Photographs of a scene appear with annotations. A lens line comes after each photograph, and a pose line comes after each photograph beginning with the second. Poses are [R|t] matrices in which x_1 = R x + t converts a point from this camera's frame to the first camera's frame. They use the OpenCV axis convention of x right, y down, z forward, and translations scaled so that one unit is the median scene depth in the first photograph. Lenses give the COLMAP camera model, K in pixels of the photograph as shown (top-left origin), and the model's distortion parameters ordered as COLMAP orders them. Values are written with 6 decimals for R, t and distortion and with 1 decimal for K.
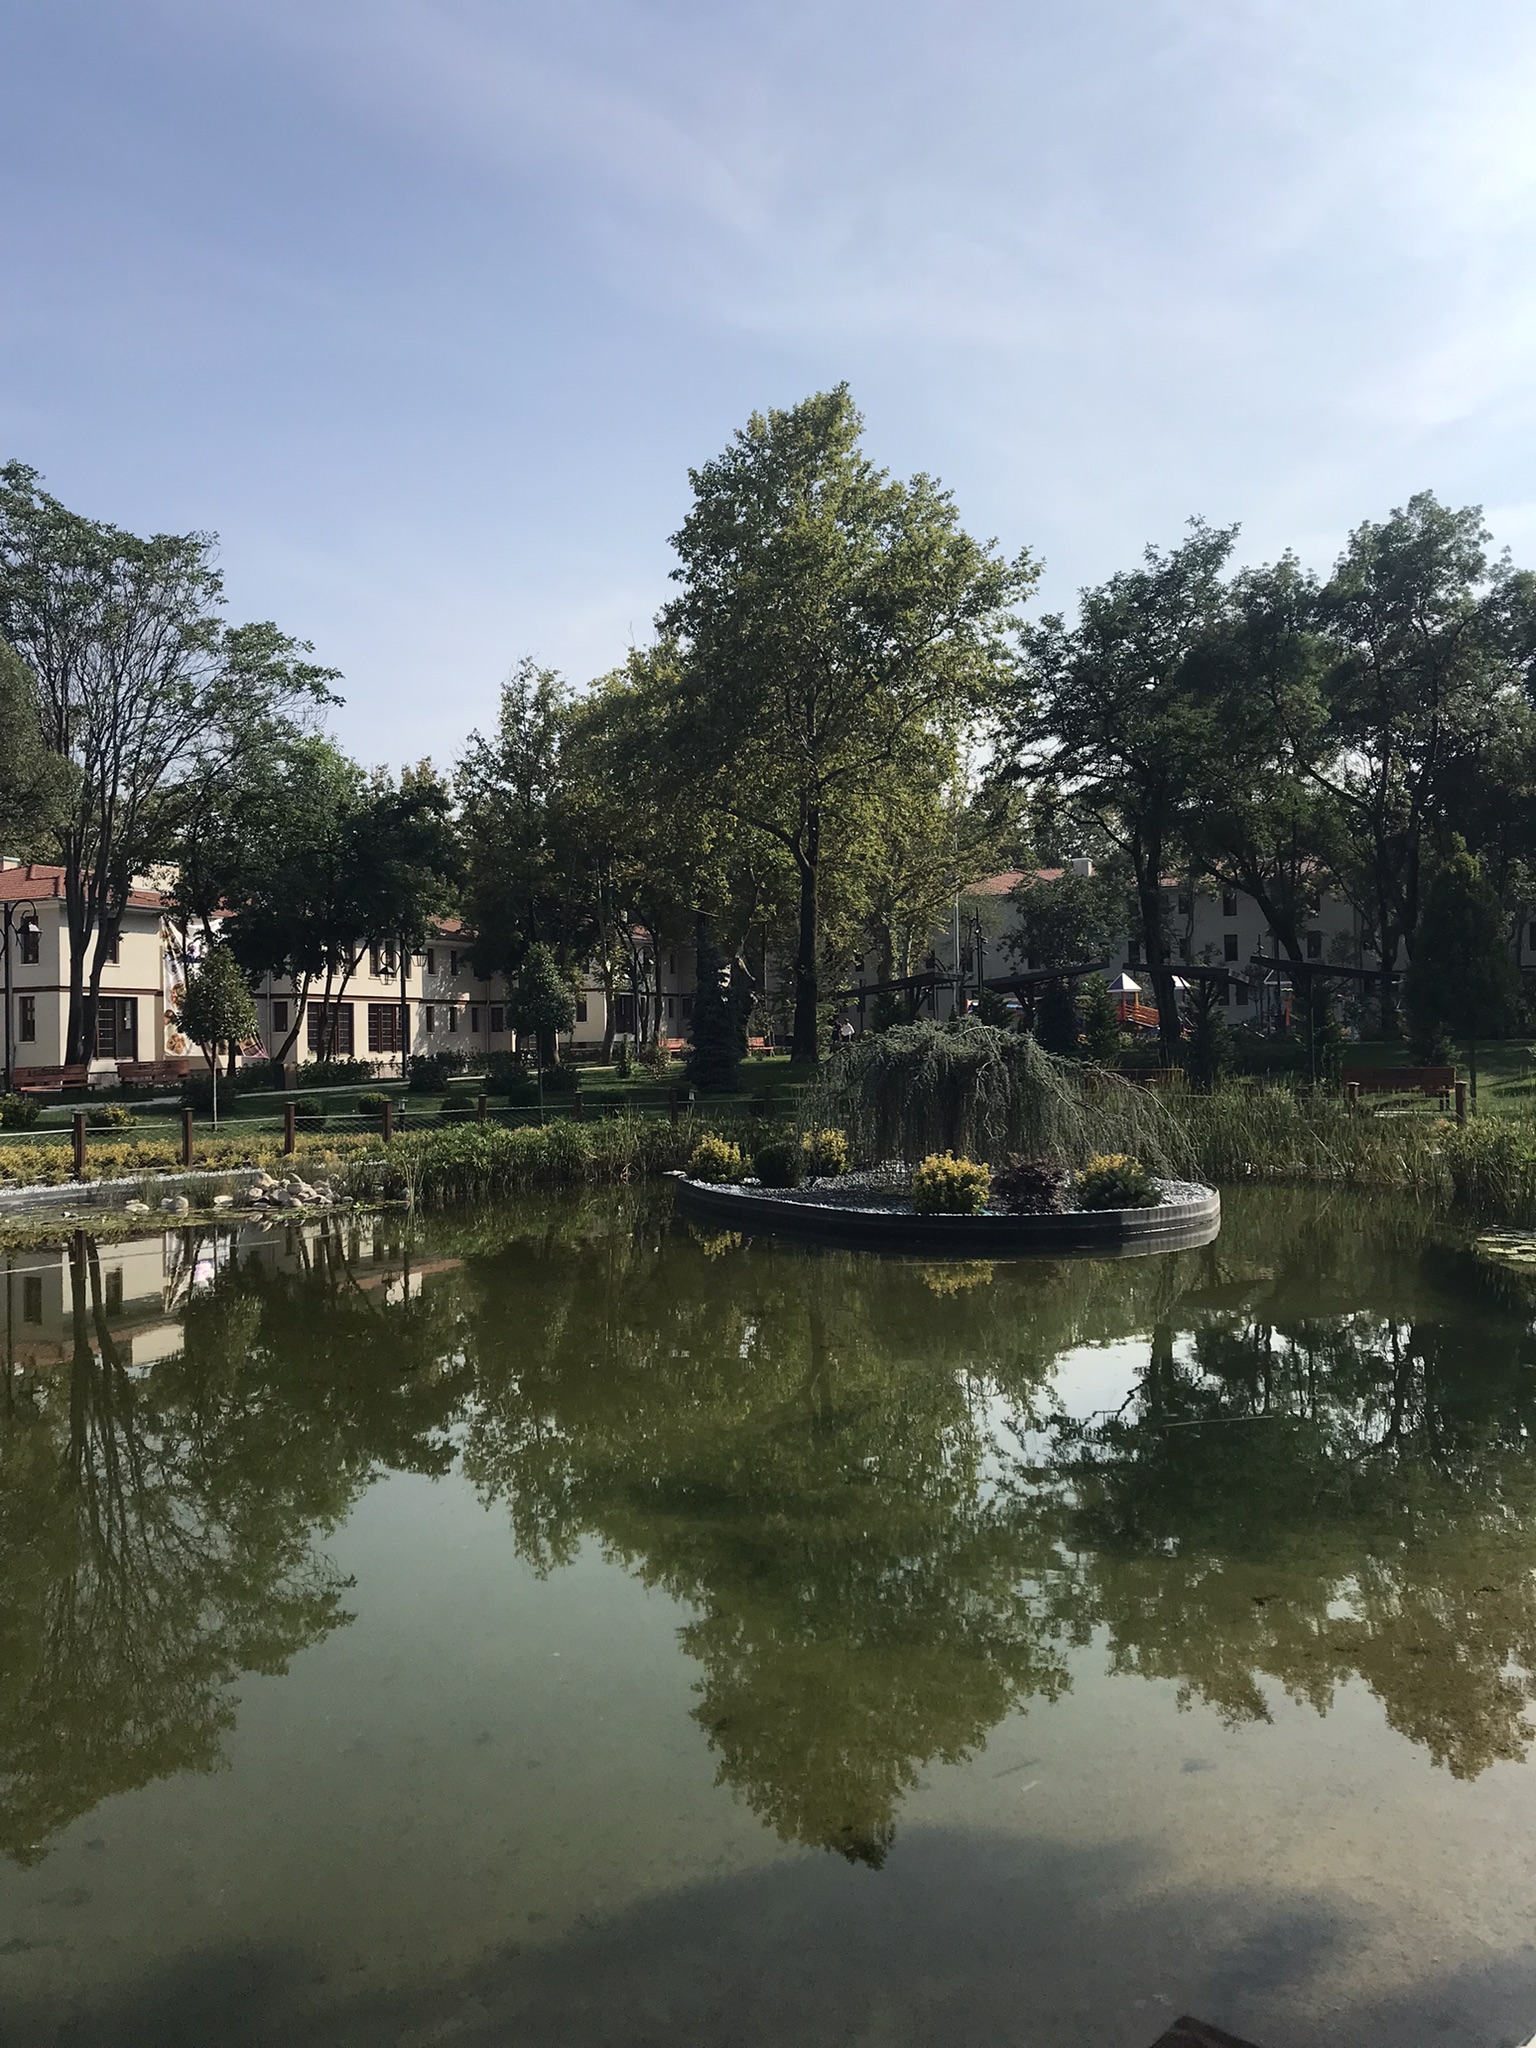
lens RADIAL K [[1717.1, 0, 762.0], [0, 1717.1, 1020.6], [0, 0, 1]] dist [0.021968, -0.018454]
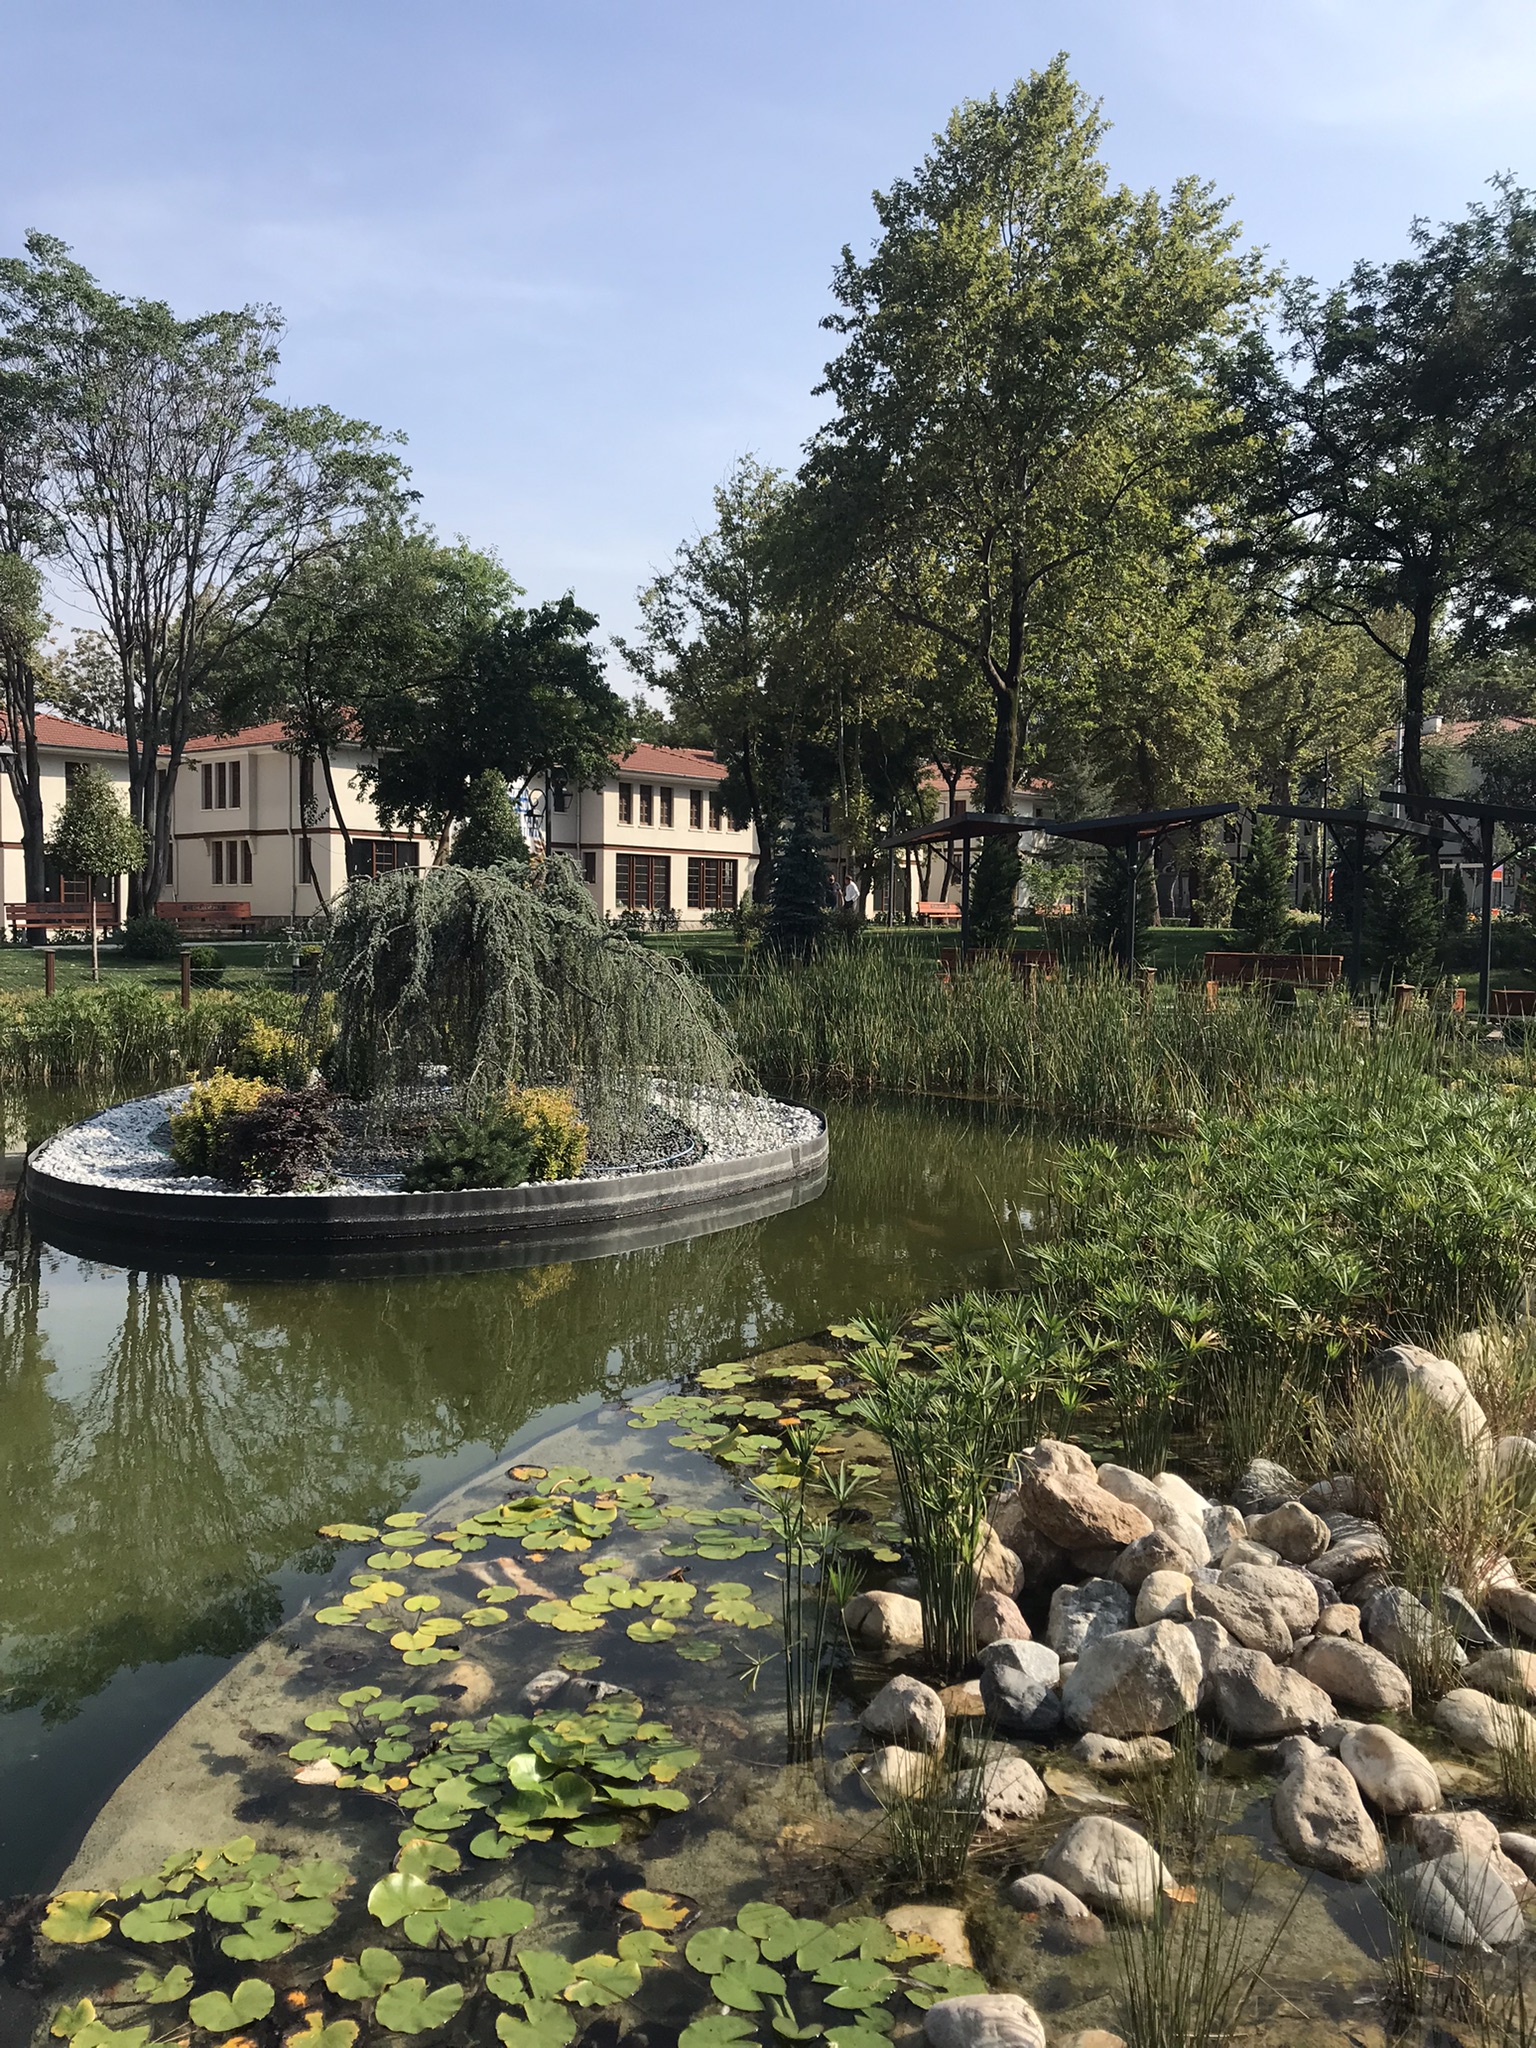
lens RADIAL K [[1717.1, 0, 771.6], [0, 1717.1, 1036.4], [0, 0, 1]] dist [0.021968, -0.018454]
pose [[0.944853, 0.057081, -0.322482, 0.195432], [-0.029014, 0.995411, 0.091182, 0.001680], [0.326207, -0.076797, 0.942174, 0.190405]]
